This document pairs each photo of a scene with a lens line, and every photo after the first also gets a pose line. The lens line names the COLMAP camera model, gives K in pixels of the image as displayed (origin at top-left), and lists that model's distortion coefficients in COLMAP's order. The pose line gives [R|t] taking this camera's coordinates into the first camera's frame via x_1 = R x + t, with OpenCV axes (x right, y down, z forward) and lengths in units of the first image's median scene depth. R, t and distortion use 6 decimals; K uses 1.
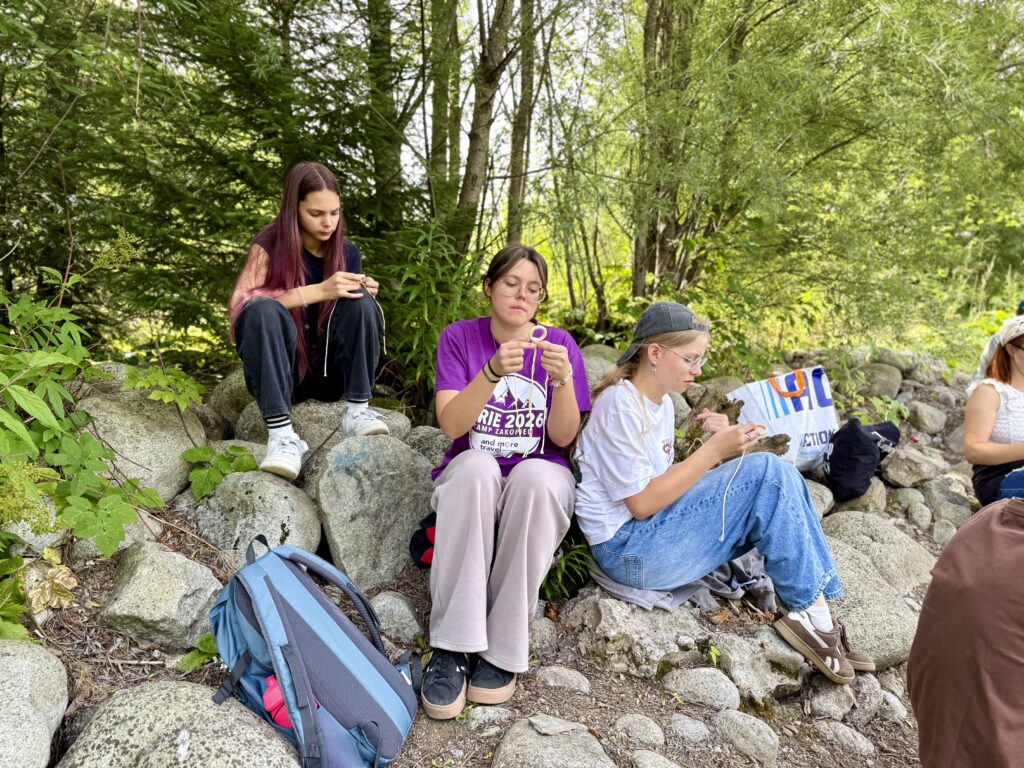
lens RADIAL K [[721.5, 0, 505.5], [0, 721.5, 376.8], [0, 0, 1]] dist [0.004880, -0.013106]
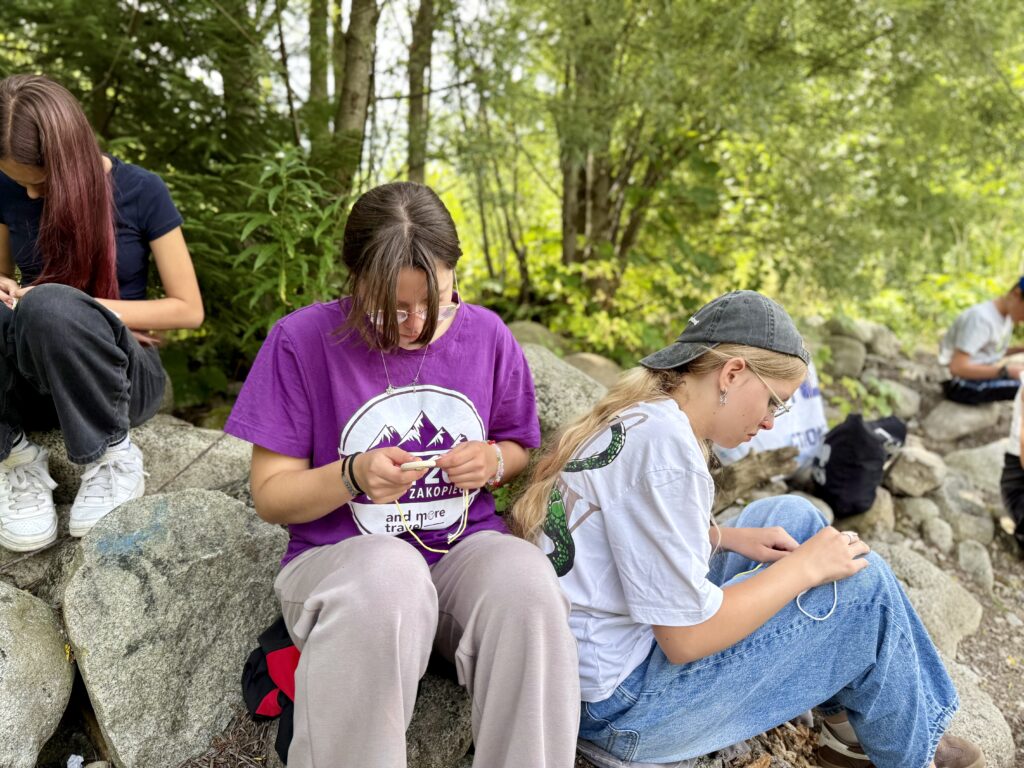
lens RADIAL K [[721.5, 0, 515.8], [0, 721.5, 383.8], [0, 0, 1]] dist [0.004880, -0.013106]
pose [[0.990658, -0.031064, 0.132785, 0.013270], [0.024589, 0.998440, 0.050128, -0.022426], [-0.134136, -0.046395, 0.989876, 0.264158]]
